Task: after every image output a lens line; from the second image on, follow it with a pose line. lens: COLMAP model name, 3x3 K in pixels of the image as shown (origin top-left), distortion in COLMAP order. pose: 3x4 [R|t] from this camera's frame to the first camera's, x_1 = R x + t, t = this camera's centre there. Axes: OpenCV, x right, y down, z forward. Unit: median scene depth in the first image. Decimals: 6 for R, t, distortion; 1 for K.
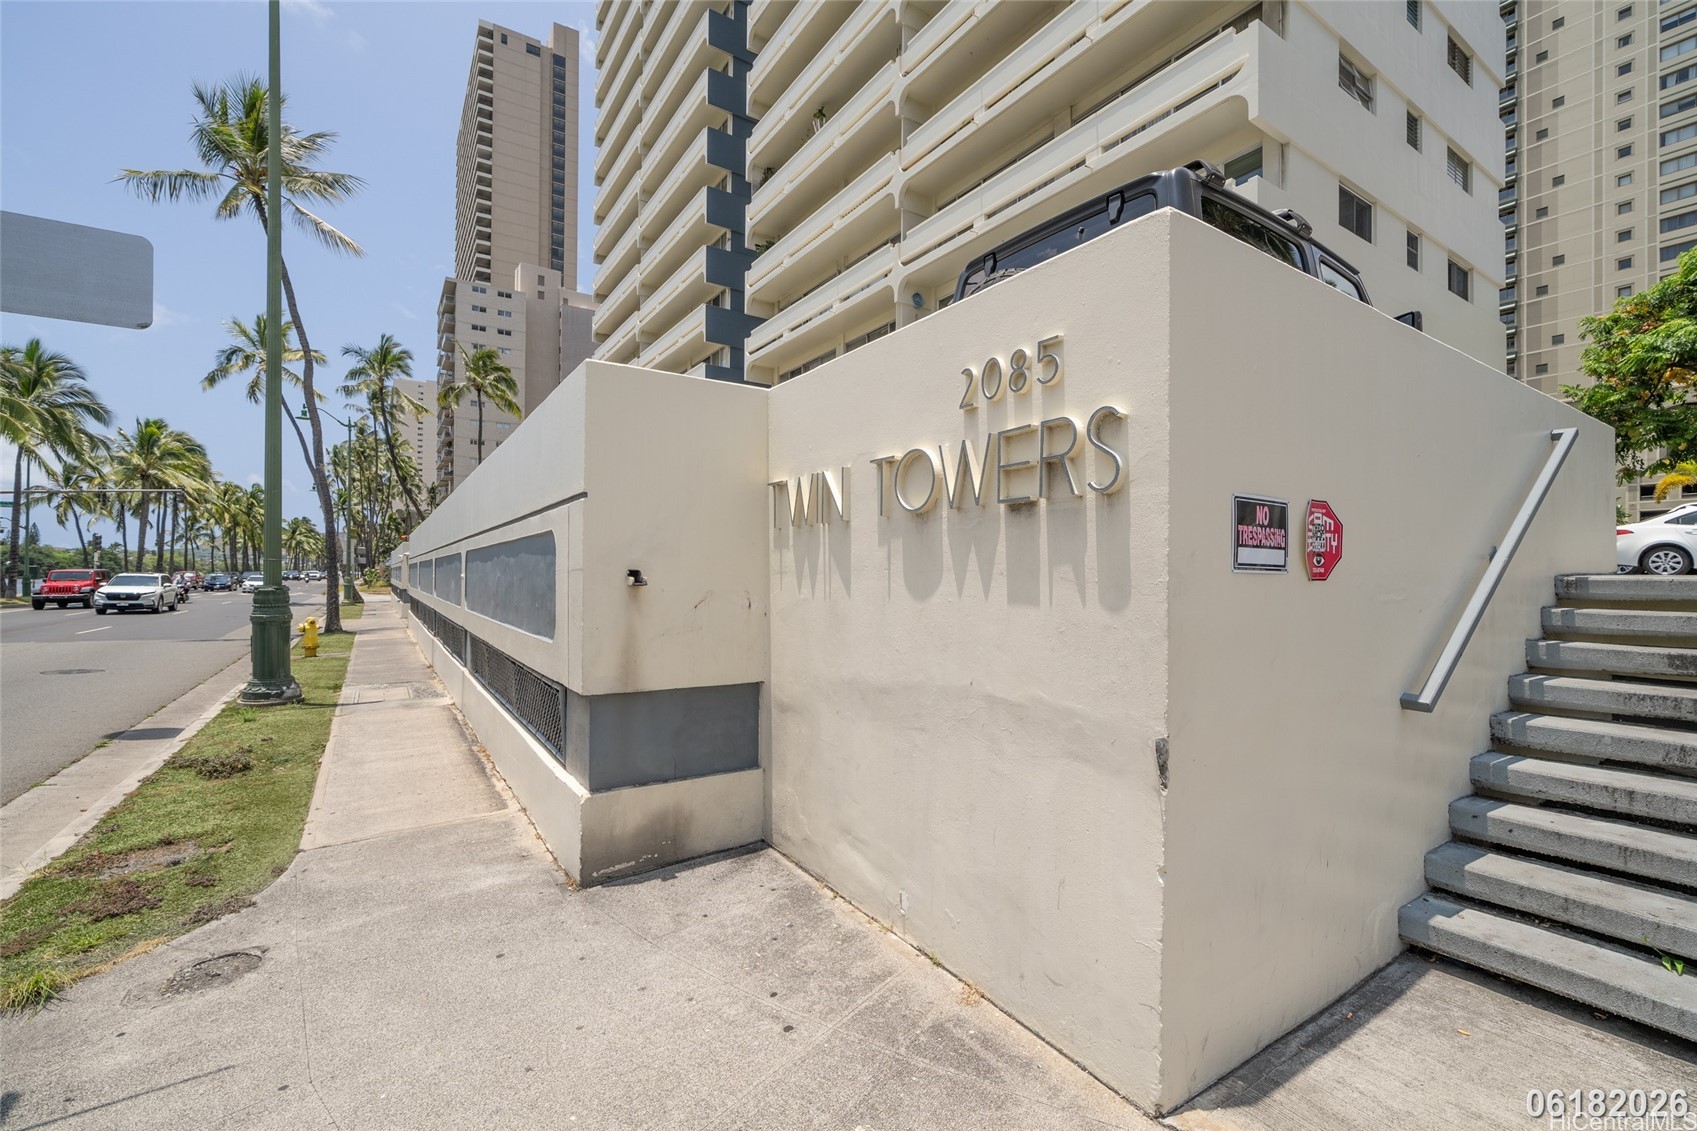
lens RADIAL K [[740.2, 0, 848.9], [0, 740.2, 569.8], [0, 0, 1]] dist [-0.002310, 0.001172]
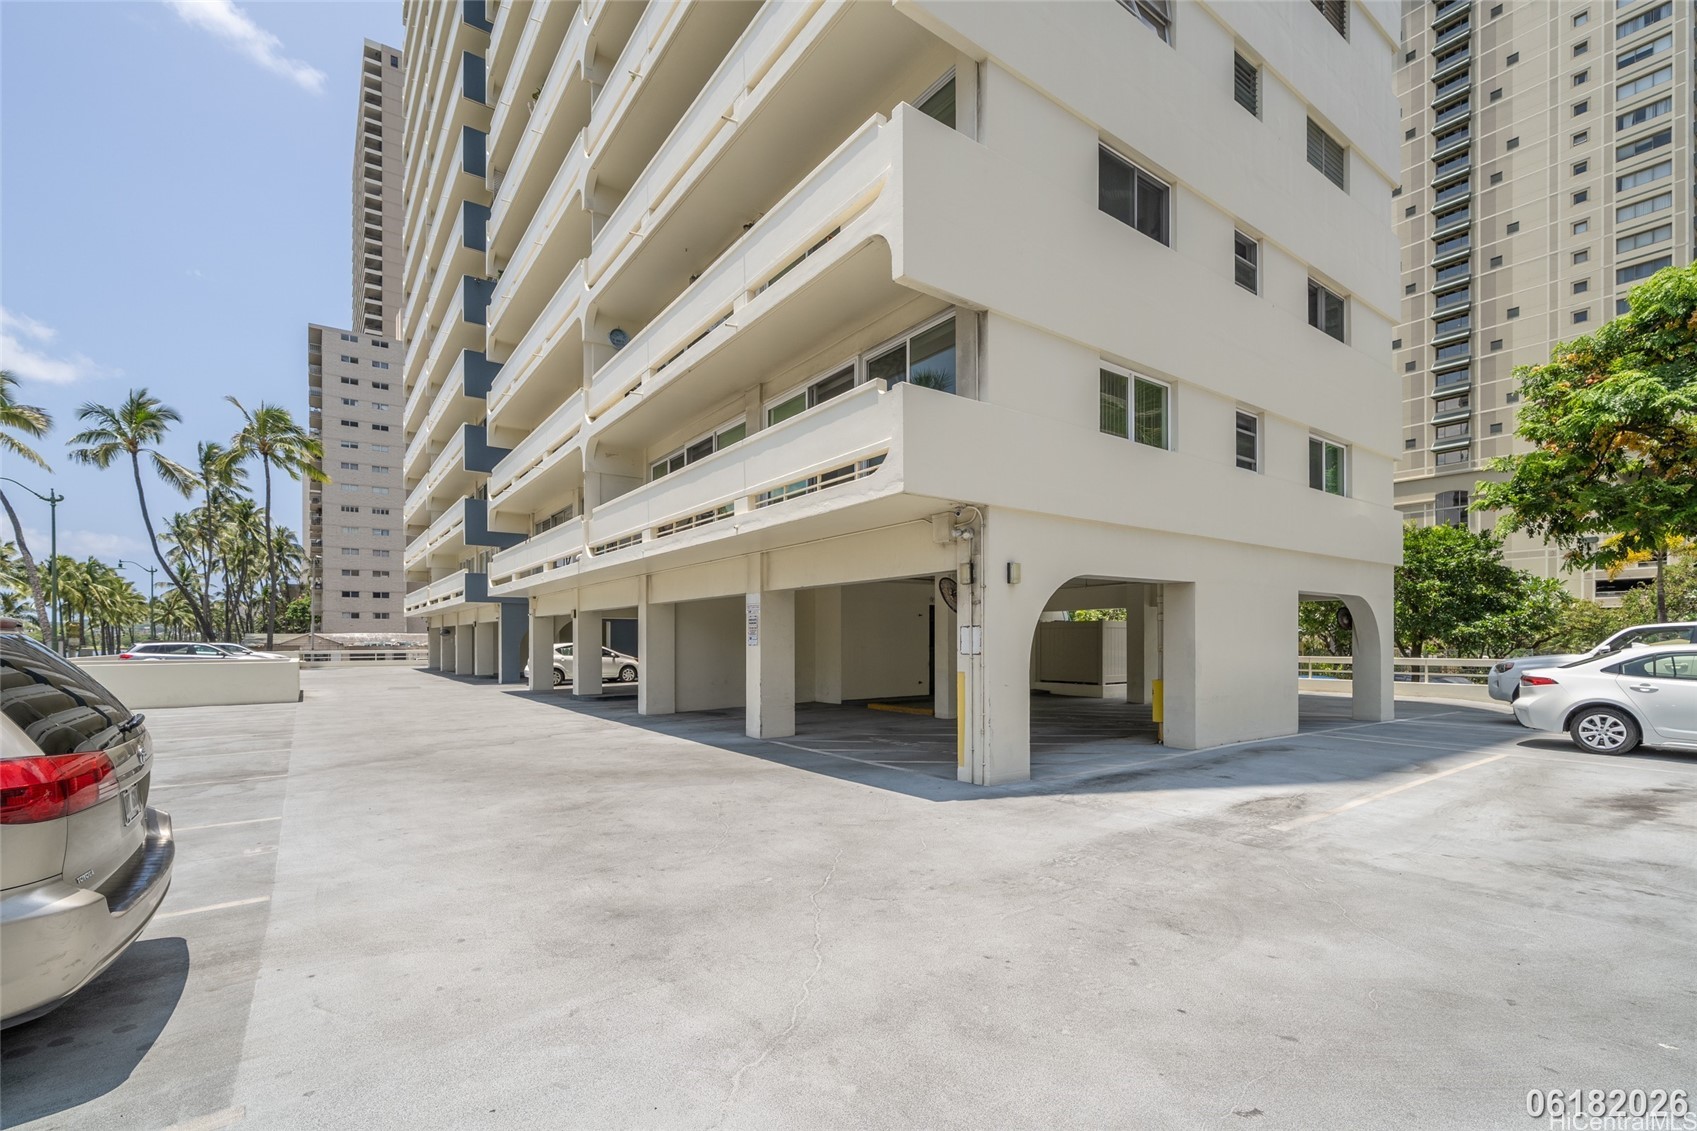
lens RADIAL K [[740.2, 0, 872.4], [0, 740.2, 633.9], [0, 0, 1]] dist [-0.002310, 0.001172]
pose [[0.999162, -0.009614, 0.039793, 0.109593], [0.009238, 0.999911, 0.009618, -0.028563], [-0.039882, -0.009242, 0.999162, 0.093960]]
